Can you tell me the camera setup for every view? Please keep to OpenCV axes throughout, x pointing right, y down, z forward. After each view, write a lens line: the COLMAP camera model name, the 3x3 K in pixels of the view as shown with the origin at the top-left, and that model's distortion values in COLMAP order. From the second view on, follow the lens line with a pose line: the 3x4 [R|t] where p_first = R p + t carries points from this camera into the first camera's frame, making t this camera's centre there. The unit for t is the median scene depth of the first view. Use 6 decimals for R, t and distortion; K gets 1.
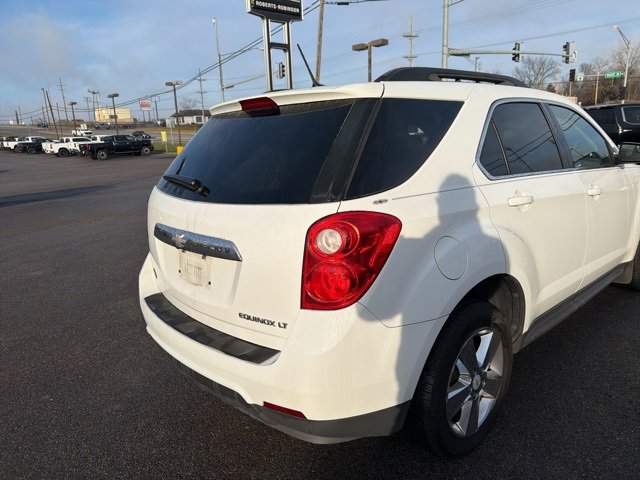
lens RADIAL K [[454.5, 0, 323.9], [0, 454.5, 242.5], [0, 0, 1]] dist [0.036708, -0.043287]
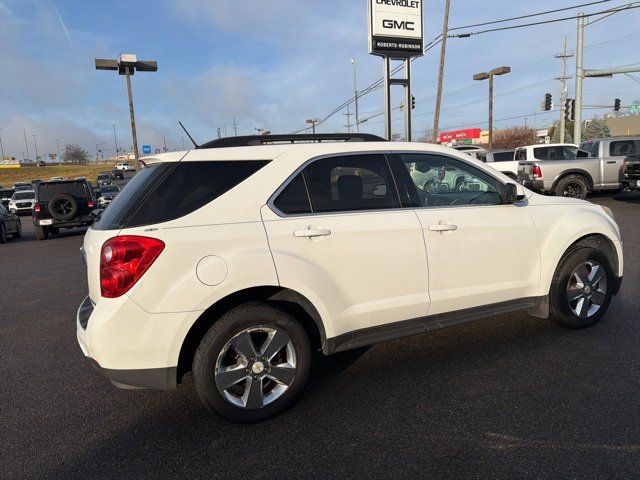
lens RADIAL K [[454.5, 0, 326.2], [0, 454.5, 235.4], [0, 0, 1]] dist [0.036708, -0.043287]
pose [[0.949996, 0.031267, -0.310694, 0.749401], [-0.054005, 0.996432, -0.064852, -0.001874], [0.307558, 0.078388, 0.948295, -0.183694]]
